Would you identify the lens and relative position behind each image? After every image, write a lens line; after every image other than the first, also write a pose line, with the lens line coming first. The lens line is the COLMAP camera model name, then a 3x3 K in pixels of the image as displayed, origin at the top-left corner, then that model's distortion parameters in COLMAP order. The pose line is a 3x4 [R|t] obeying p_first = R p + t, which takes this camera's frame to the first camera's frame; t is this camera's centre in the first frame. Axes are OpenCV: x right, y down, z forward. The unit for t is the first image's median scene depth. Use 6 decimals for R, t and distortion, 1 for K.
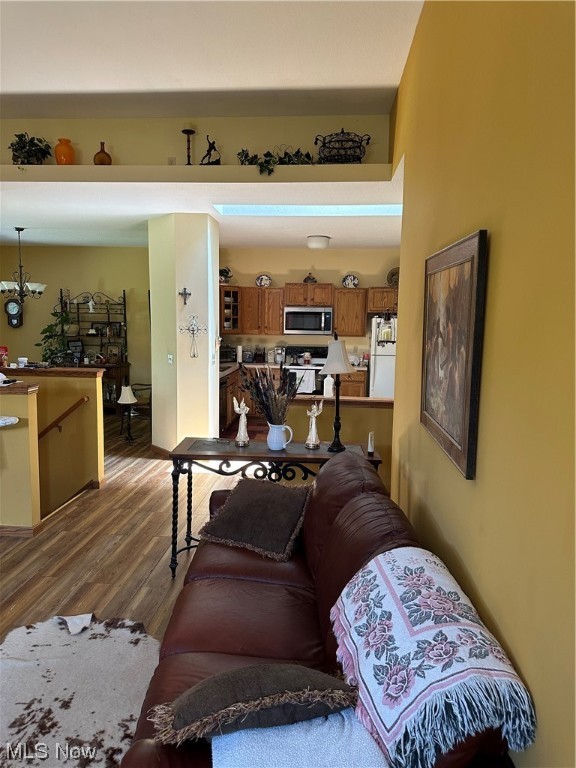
lens RADIAL K [[539.7, 0, 288.0], [0, 539.7, 384.0], [0, 0, 1]] dist [0.059533, -0.074103]
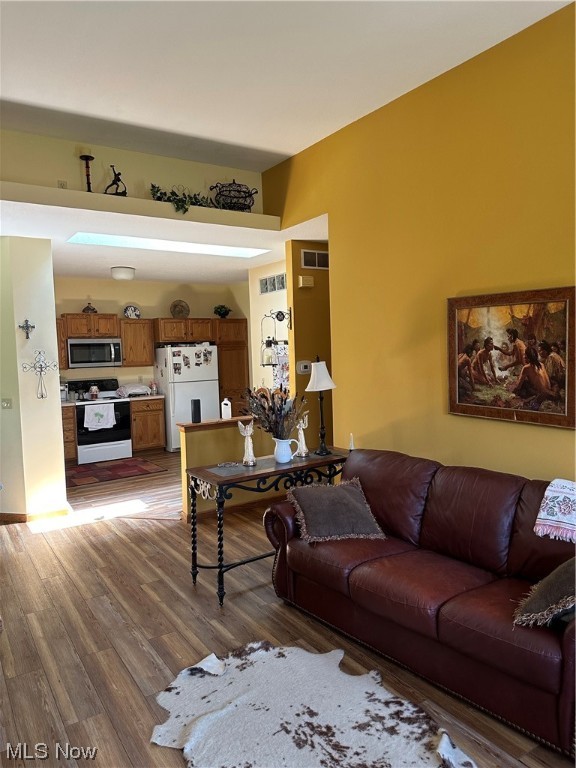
lens RADIAL K [[540.6, 0, 288.2], [0, 540.6, 379.0], [0, 0, 1]] dist [0.076487, -0.116306]
pose [[0.790143, -0.076120, 0.608177, -0.527005], [0.114312, 0.993150, -0.024210, -0.016646], [-0.602168, 0.088652, 0.793432, 0.067006]]
